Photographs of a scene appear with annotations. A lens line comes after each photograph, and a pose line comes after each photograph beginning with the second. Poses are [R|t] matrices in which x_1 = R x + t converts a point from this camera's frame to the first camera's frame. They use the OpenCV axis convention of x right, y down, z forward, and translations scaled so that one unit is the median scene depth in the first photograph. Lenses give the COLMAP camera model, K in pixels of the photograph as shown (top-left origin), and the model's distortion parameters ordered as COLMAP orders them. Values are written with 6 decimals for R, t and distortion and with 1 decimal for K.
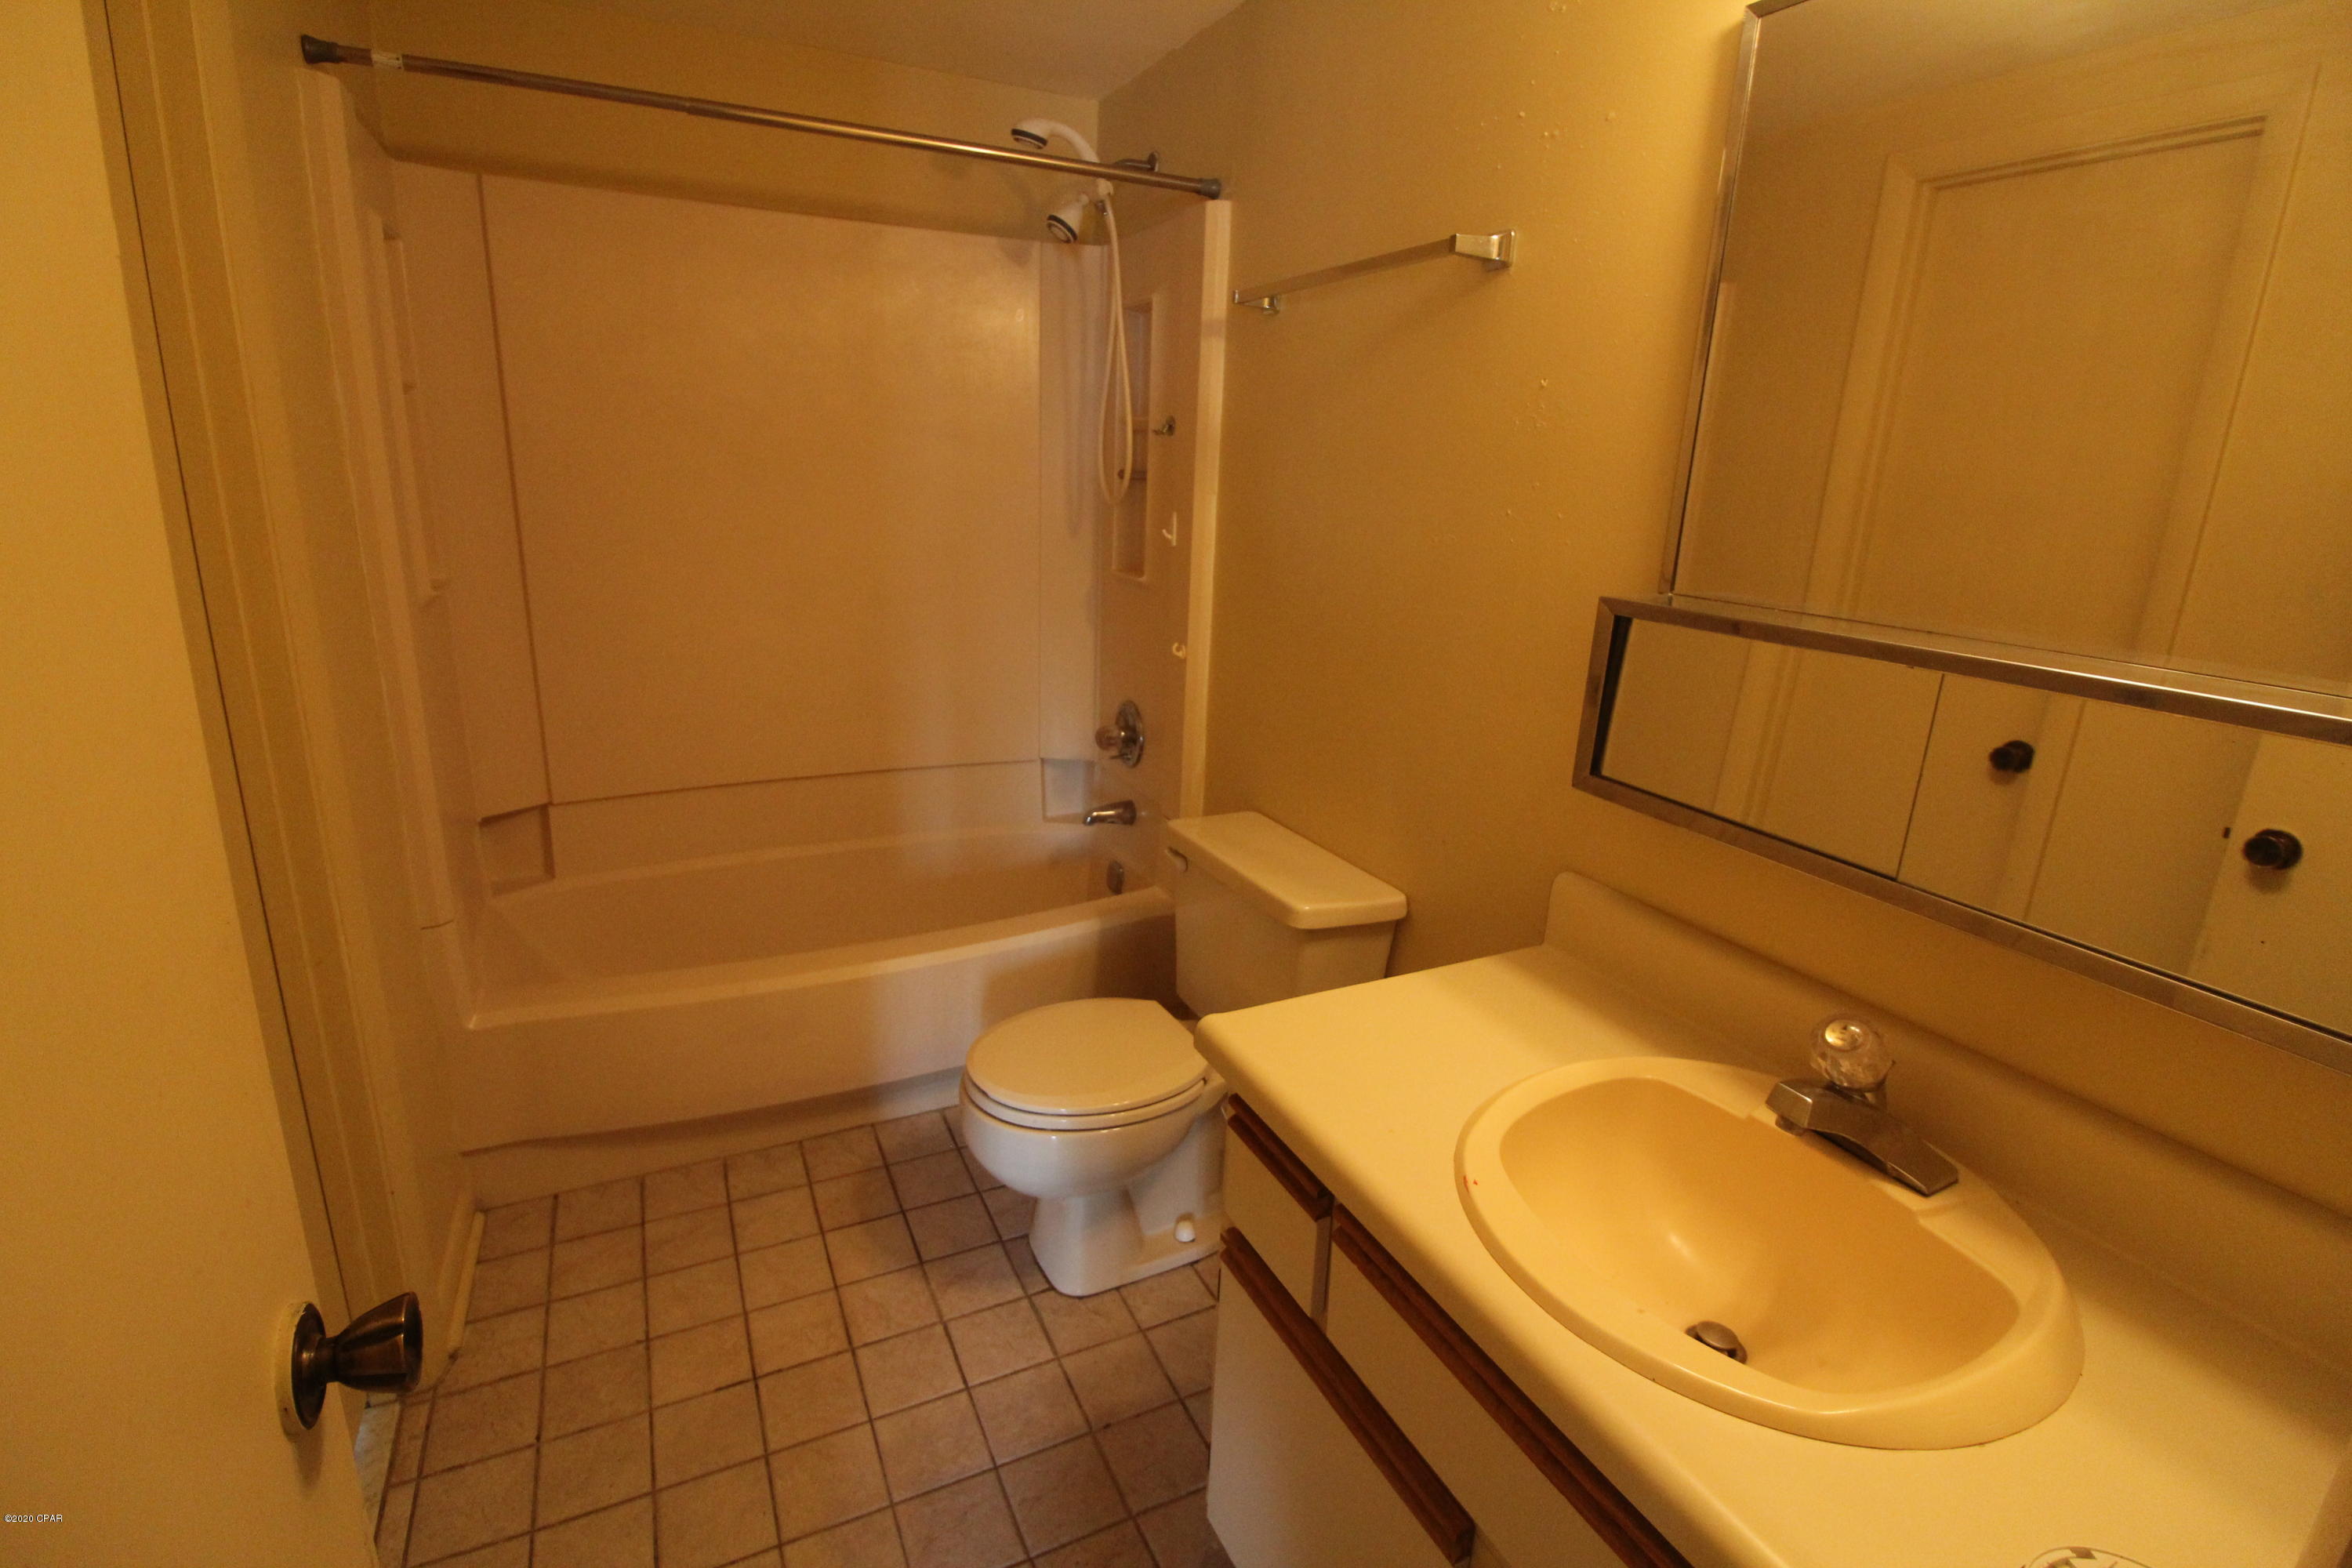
lens RADIAL K [[1088.2, 0, 1170.1], [0, 1088.2, 753.1], [0, 0, 1]] dist [0.017318, -0.000555]
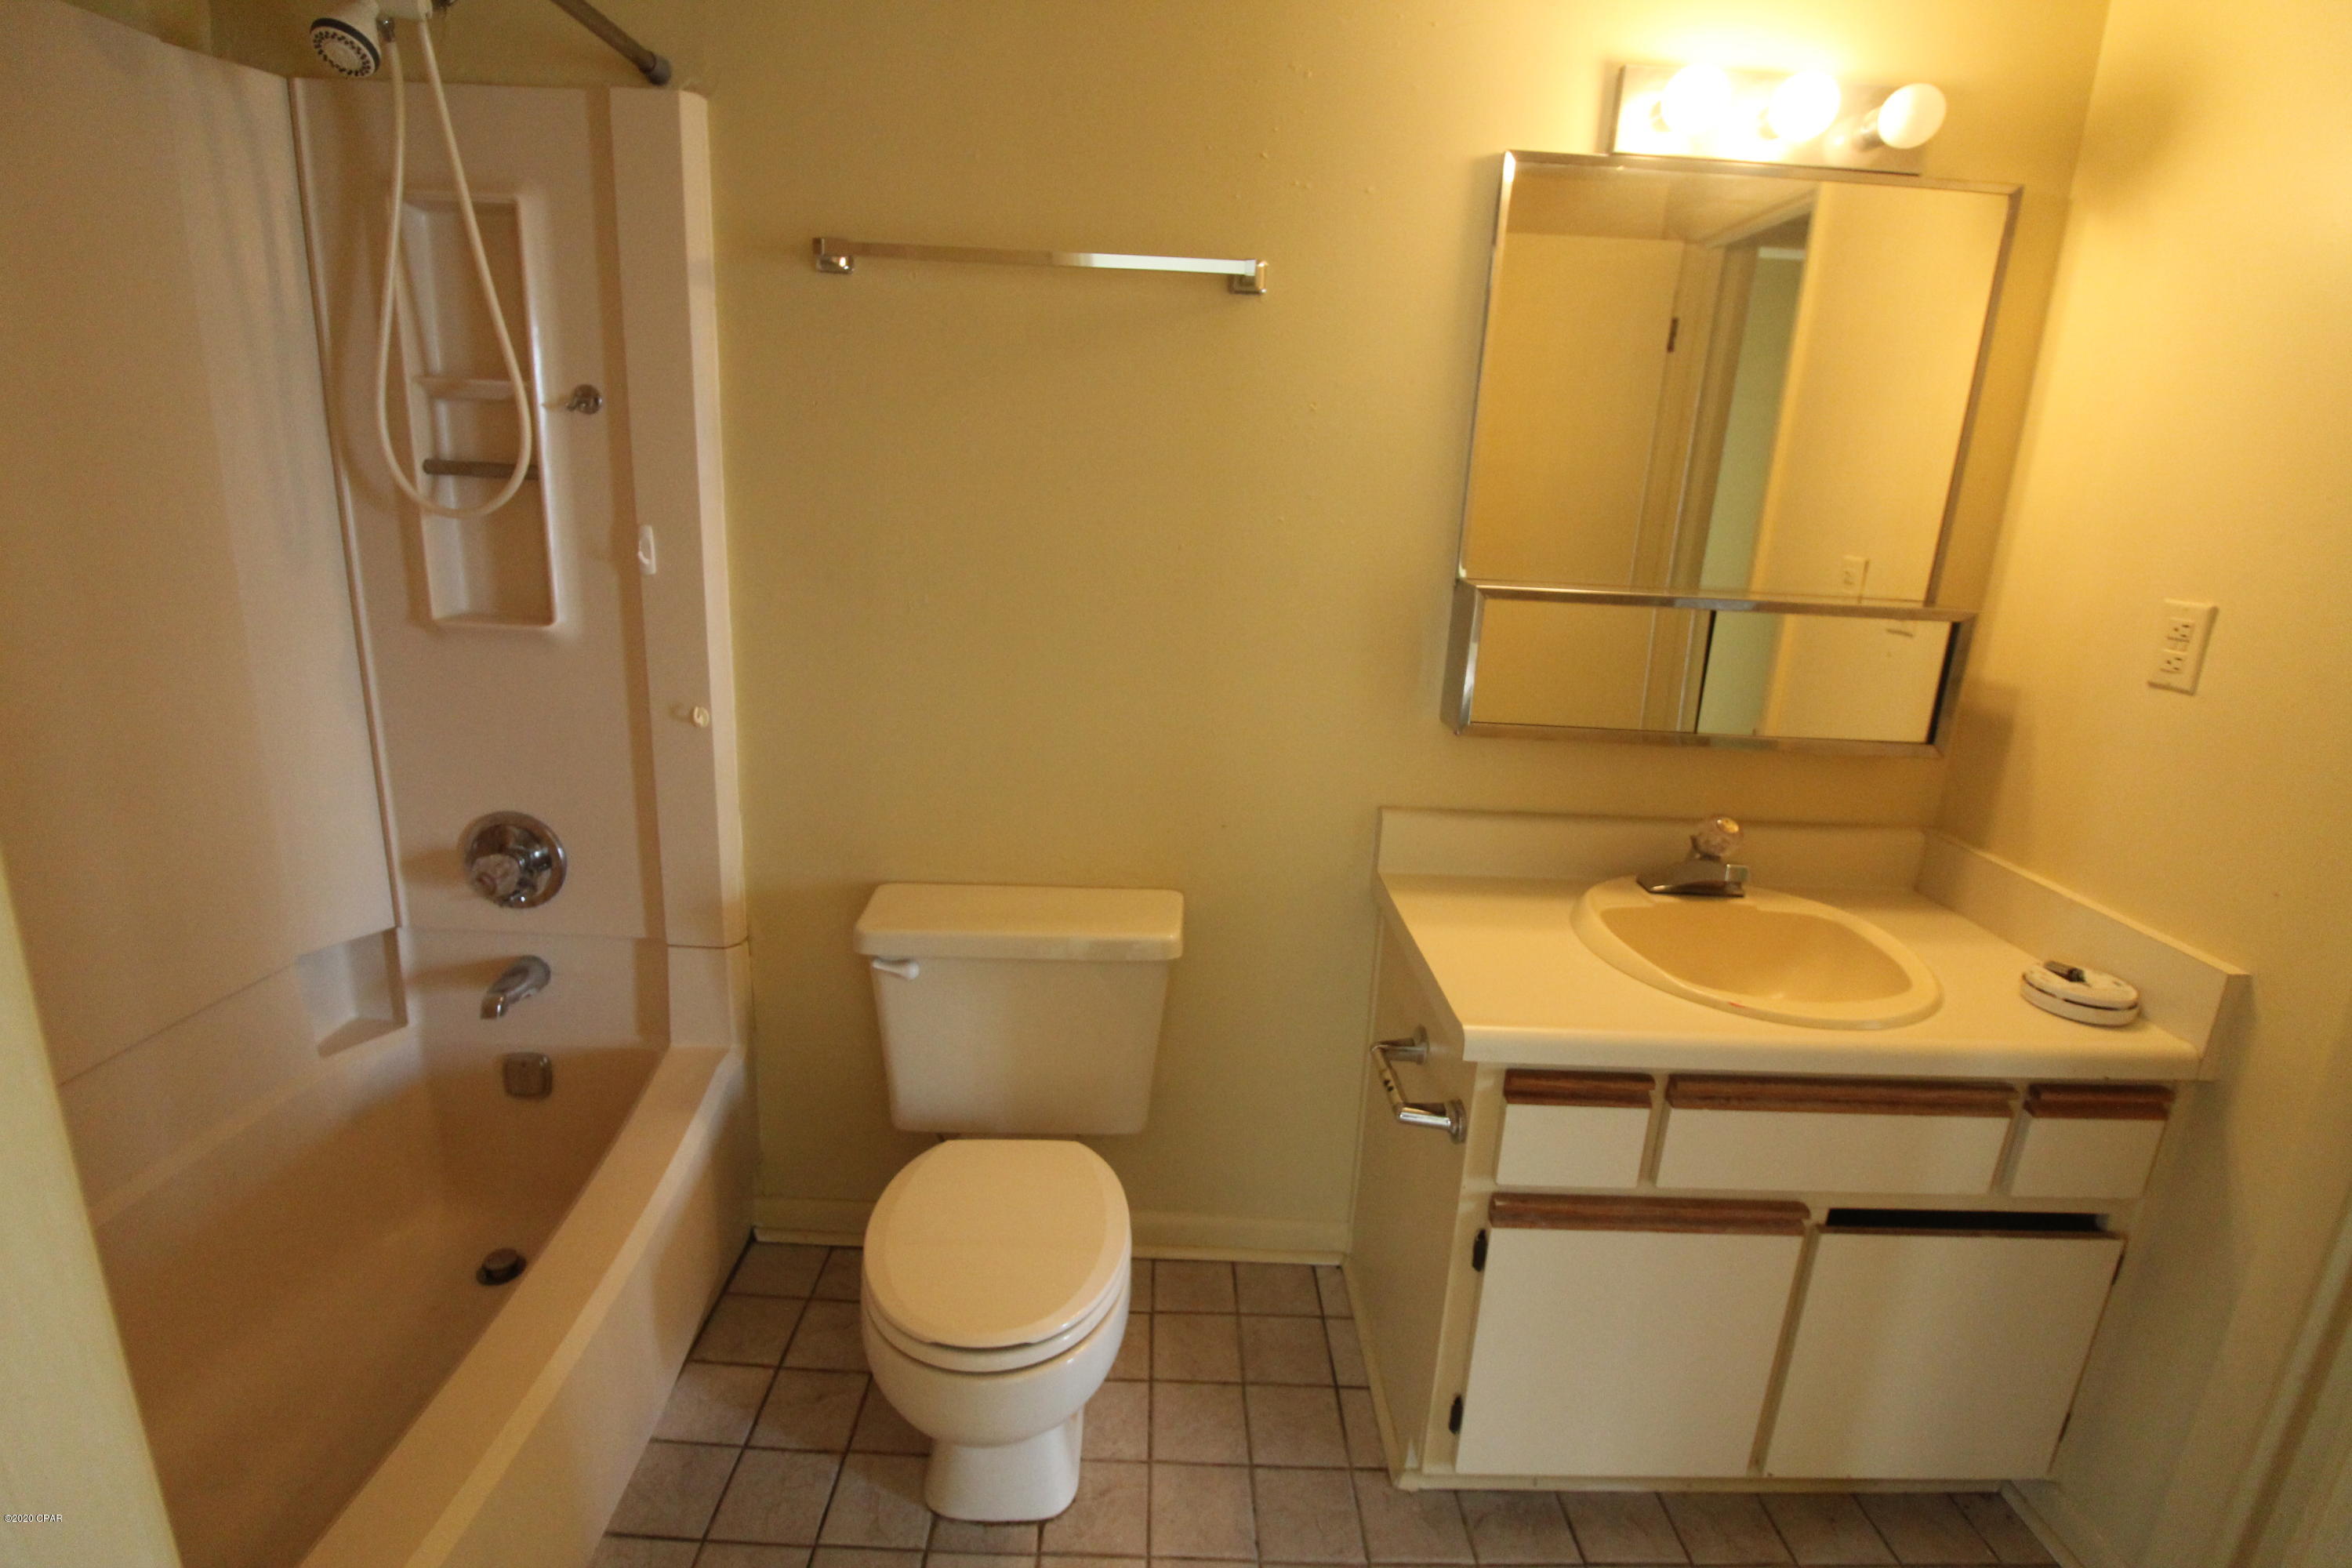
lens RADIAL K [[1088.2, 0, 1170.1], [0, 1088.2, 753.1], [0, 0, 1]] dist [0.017318, -0.000555]
pose [[0.440204, -0.237053, 0.866041, -0.562954], [0.207672, 0.965248, 0.158649, -0.138855], [-0.873552, 0.110014, 0.474135, 0.437326]]
